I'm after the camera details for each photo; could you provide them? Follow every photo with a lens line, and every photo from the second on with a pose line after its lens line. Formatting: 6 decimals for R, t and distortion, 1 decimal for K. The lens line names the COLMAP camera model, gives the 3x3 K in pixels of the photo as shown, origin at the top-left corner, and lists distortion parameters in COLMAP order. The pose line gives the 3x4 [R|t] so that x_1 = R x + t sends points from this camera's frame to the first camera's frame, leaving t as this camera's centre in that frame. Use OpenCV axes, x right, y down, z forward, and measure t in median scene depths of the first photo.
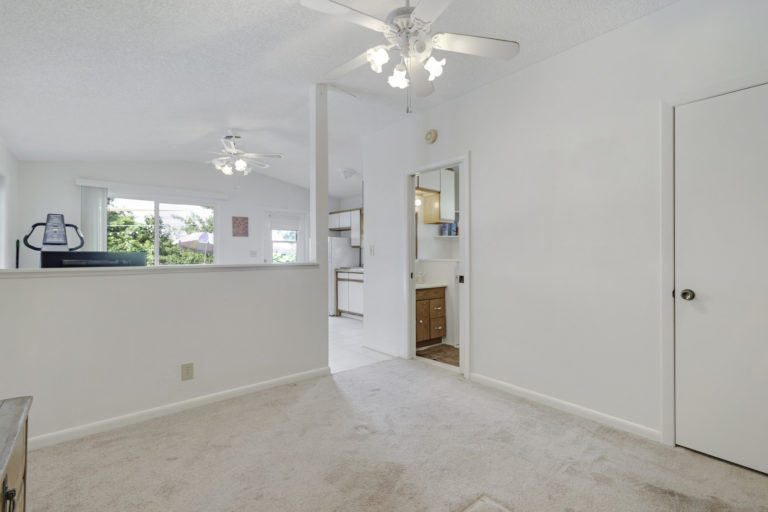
lens RADIAL K [[360.3, 0, 384.4], [0, 360.3, 256.7], [0, 0, 1]] dist [0.001489, 0.000163]
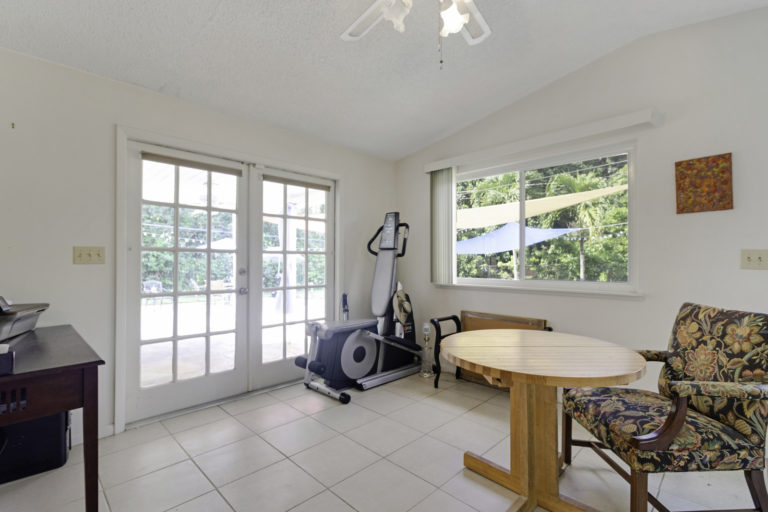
lens RADIAL K [[360.3, 0, 386.2], [0, 360.3, 257.1], [0, 0, 1]] dist [0.001489, 0.000163]
pose [[0.093649, -0.009077, -0.995564, -0.065362], [-0.002662, 0.999953, -0.009367, -0.005845], [0.995602, 0.003527, 0.093621, 0.617287]]
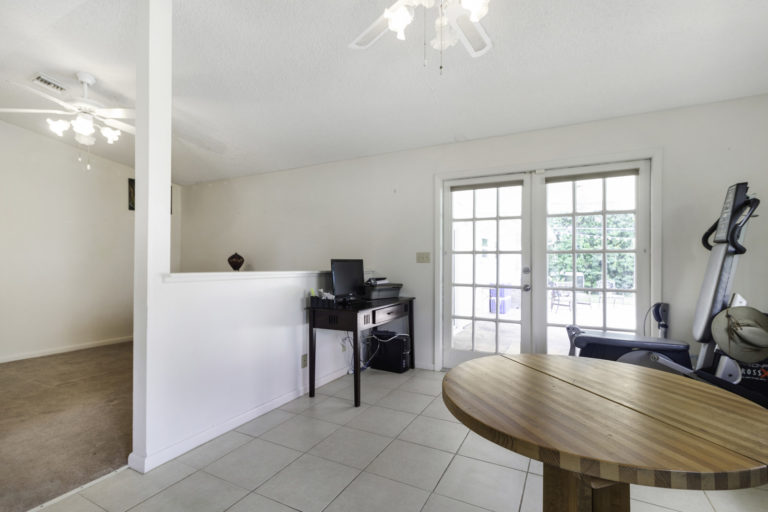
lens RADIAL K [[360.3, 0, 387.4], [0, 360.3, 258.9], [0, 0, 1]] dist [0.001489, 0.000163]
pose [[-0.926332, -0.001365, -0.376706, -0.170616], [0.000562, 0.999987, -0.005007, -0.005067], [0.376708, -0.004850, -0.926319, 0.888725]]
